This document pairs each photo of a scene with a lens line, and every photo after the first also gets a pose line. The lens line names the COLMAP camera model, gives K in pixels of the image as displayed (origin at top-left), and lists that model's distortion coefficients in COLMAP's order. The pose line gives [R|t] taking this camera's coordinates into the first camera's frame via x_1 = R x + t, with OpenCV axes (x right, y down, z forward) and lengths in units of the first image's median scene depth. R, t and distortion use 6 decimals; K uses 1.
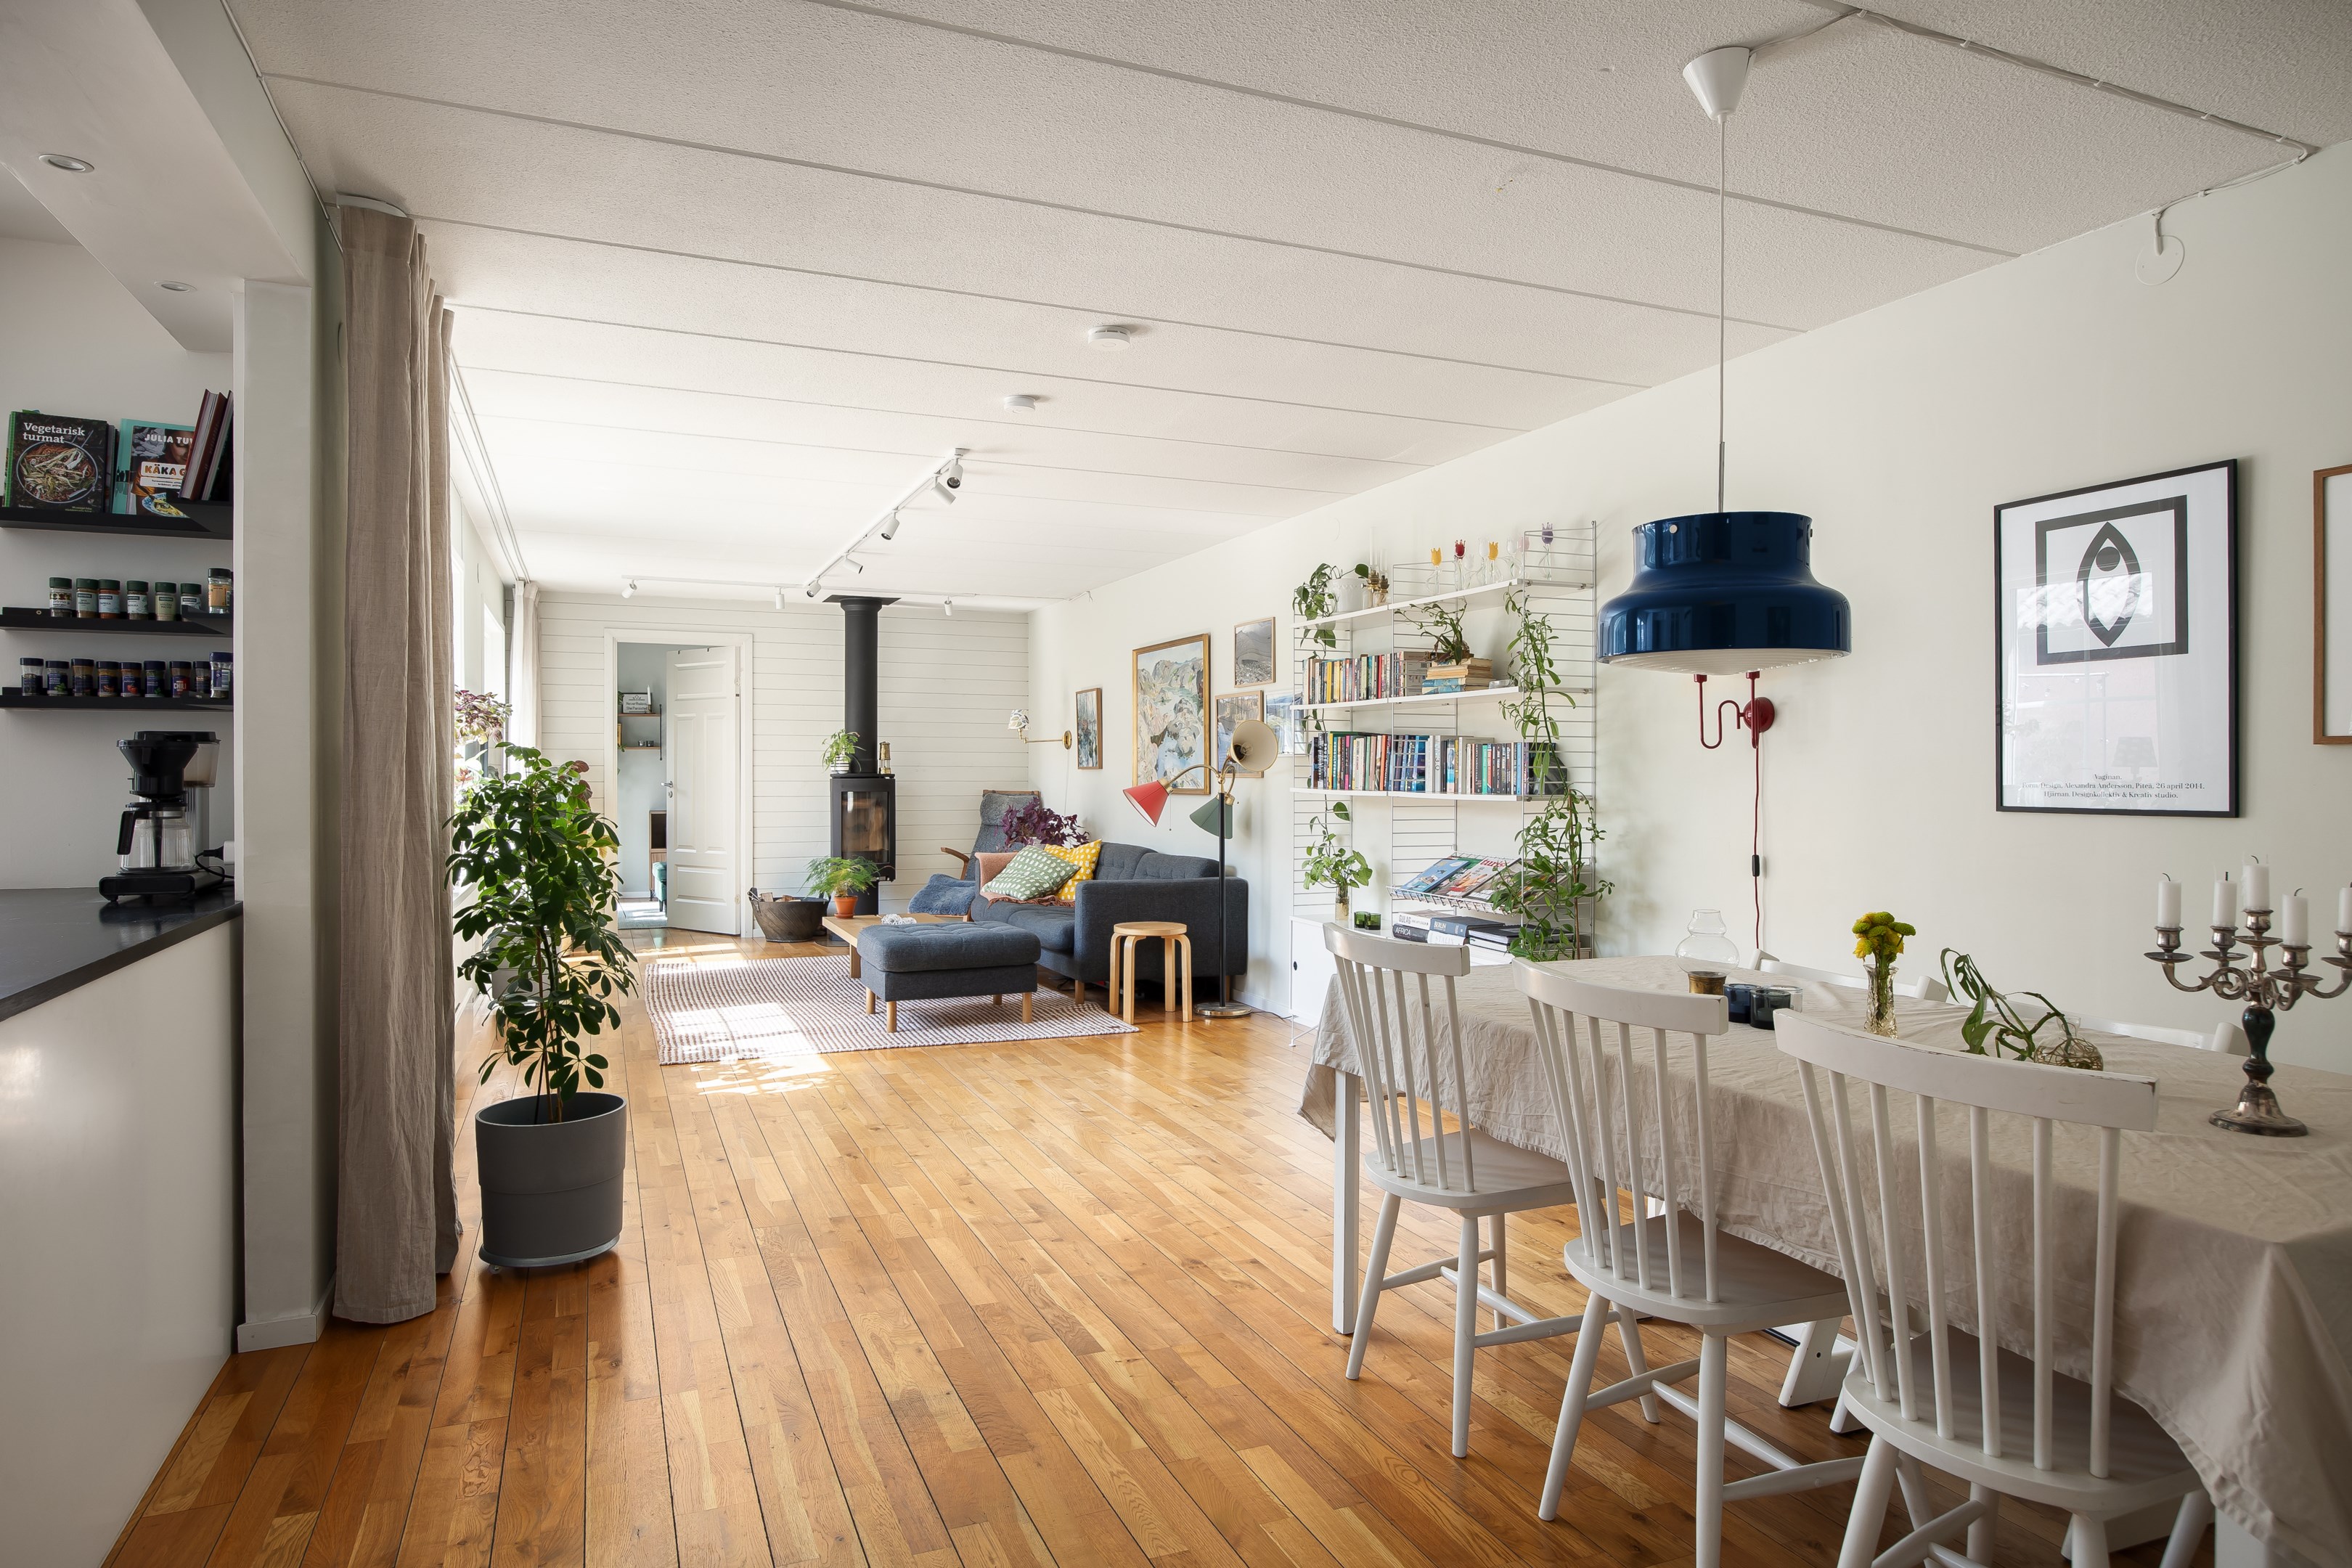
lens RADIAL K [[1384.3, 0, 1169.0], [0, 1384.3, 783.4], [0, 0, 1]] dist [-0.013404, 0.000514]
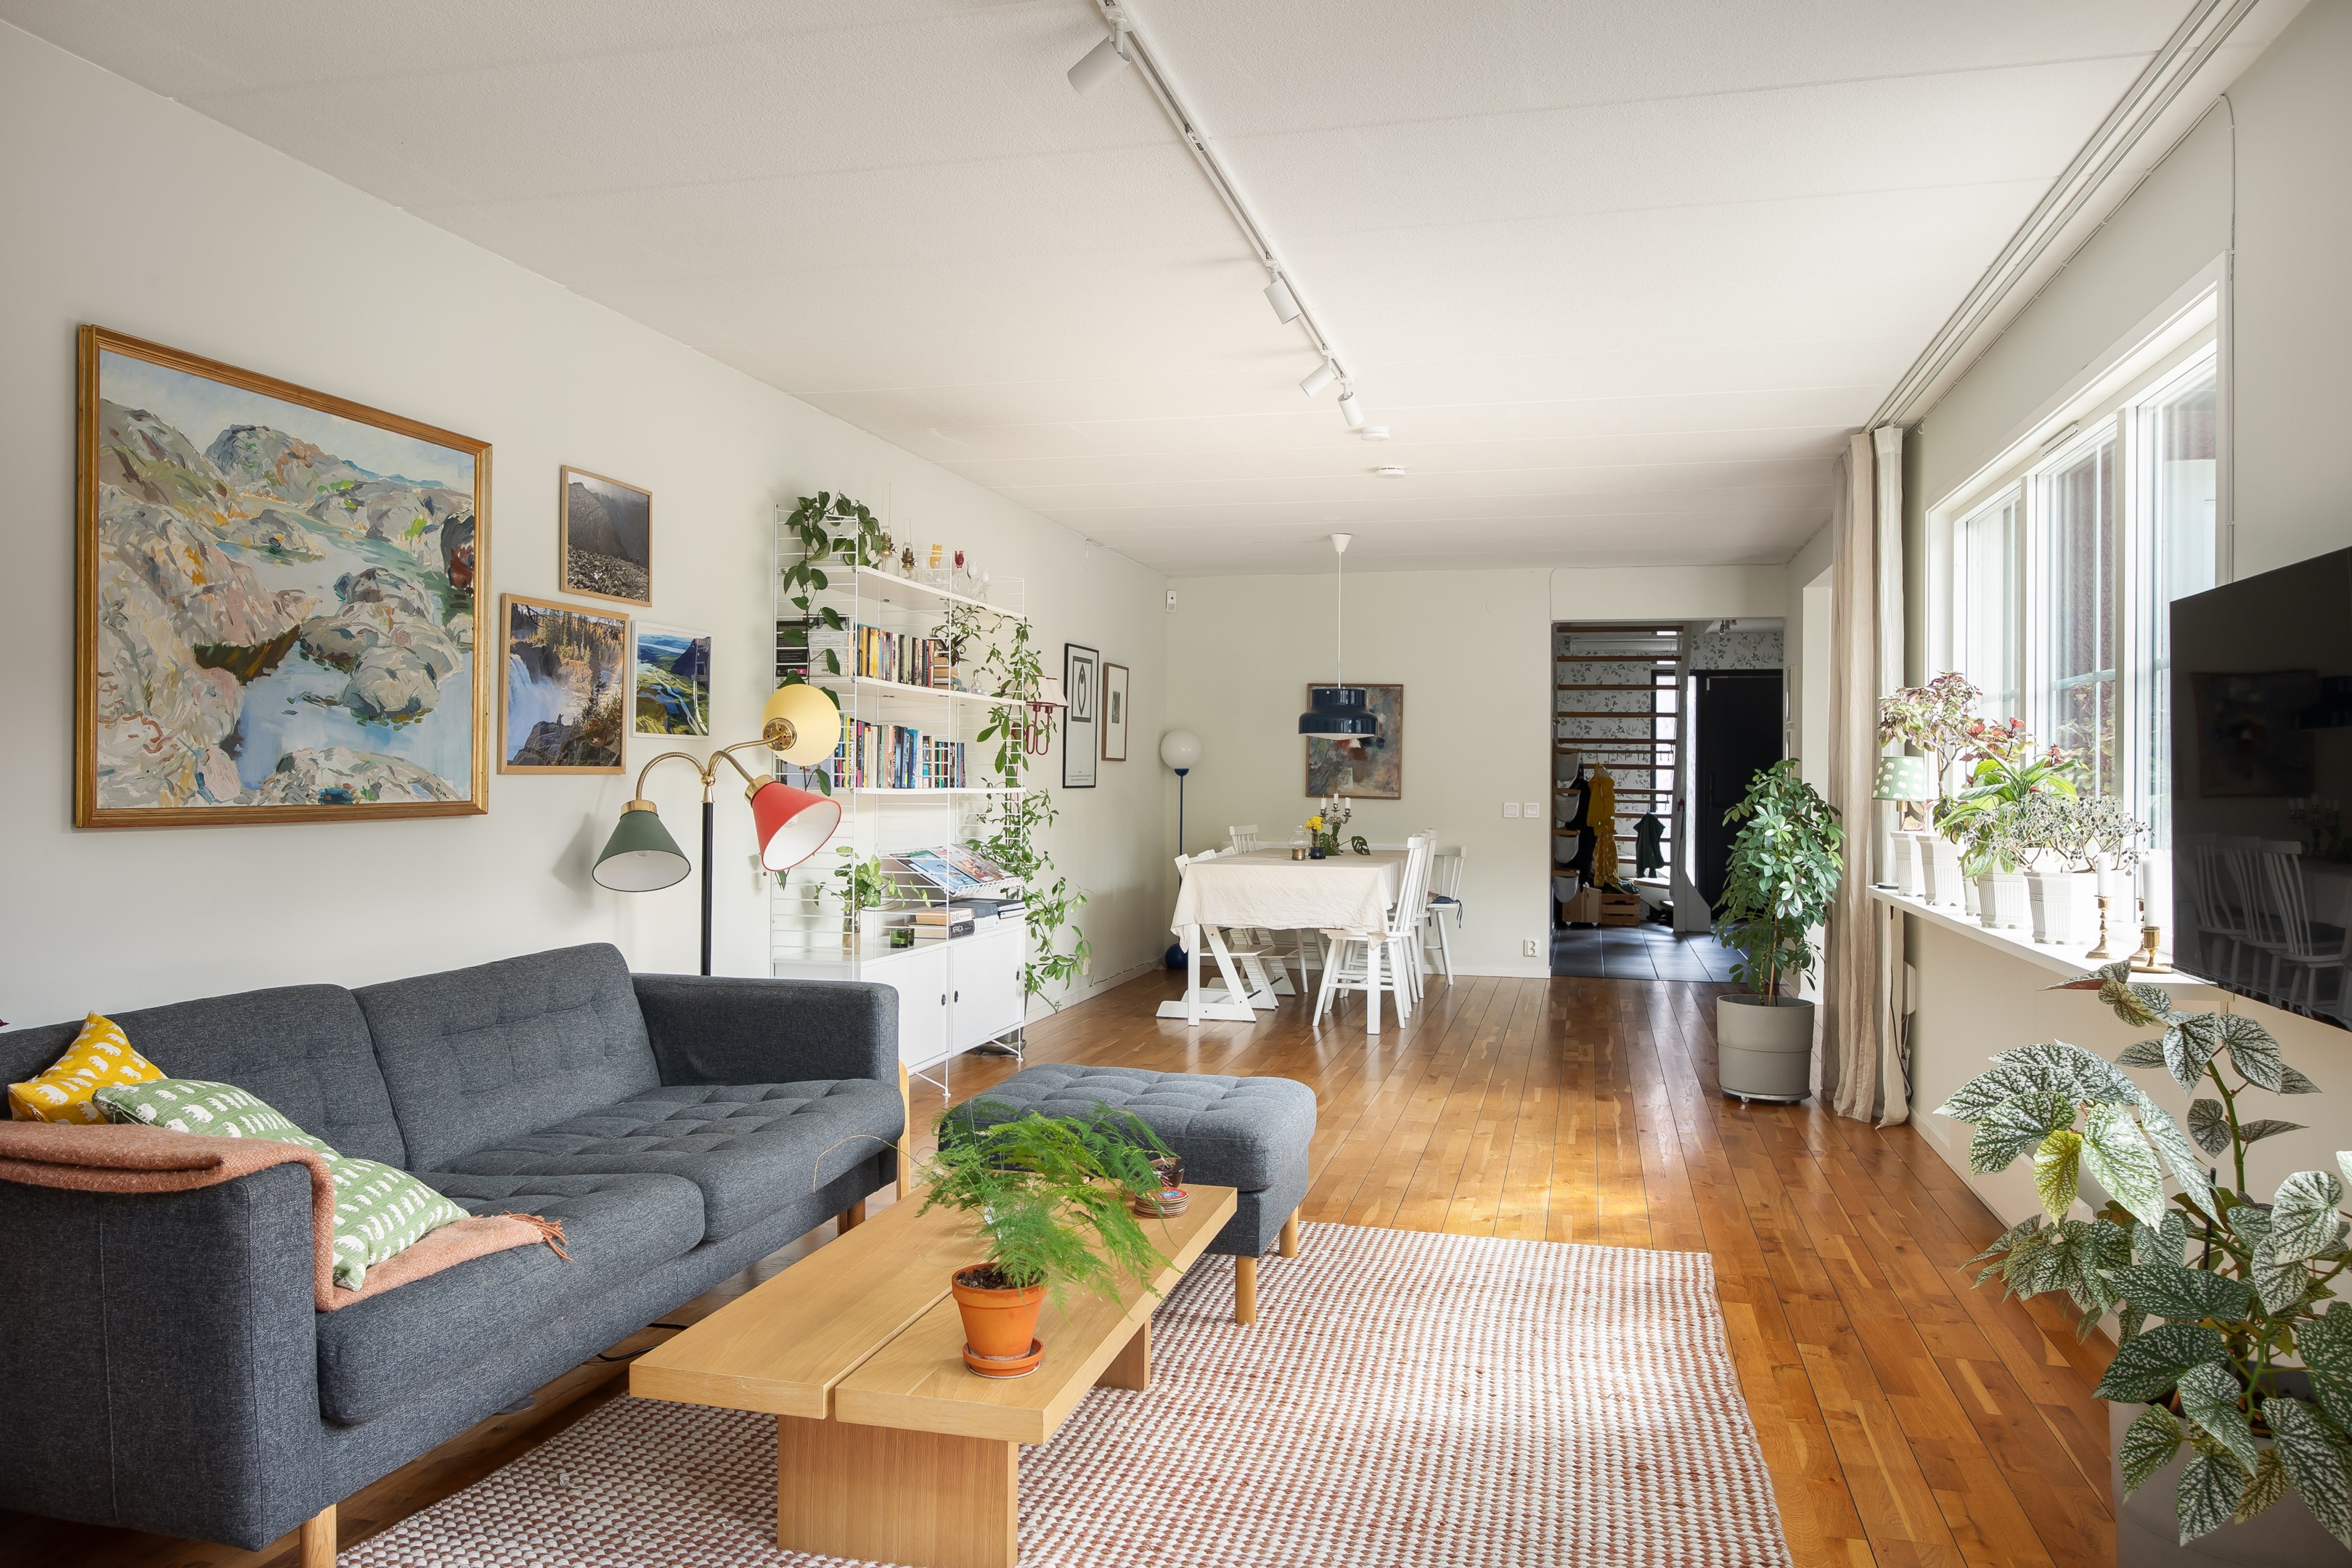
lens RADIAL K [[1679.2, 0, 1173.1], [0, 1679.2, 780.7], [0, 0, 1]] dist [-0.006881, -0.001206]
pose [[-0.803990, -0.011235, 0.594537, -0.518723], [-0.005093, 0.999915, 0.012008, -0.010875], [-0.594621, 0.006627, -0.803979, 1.456405]]
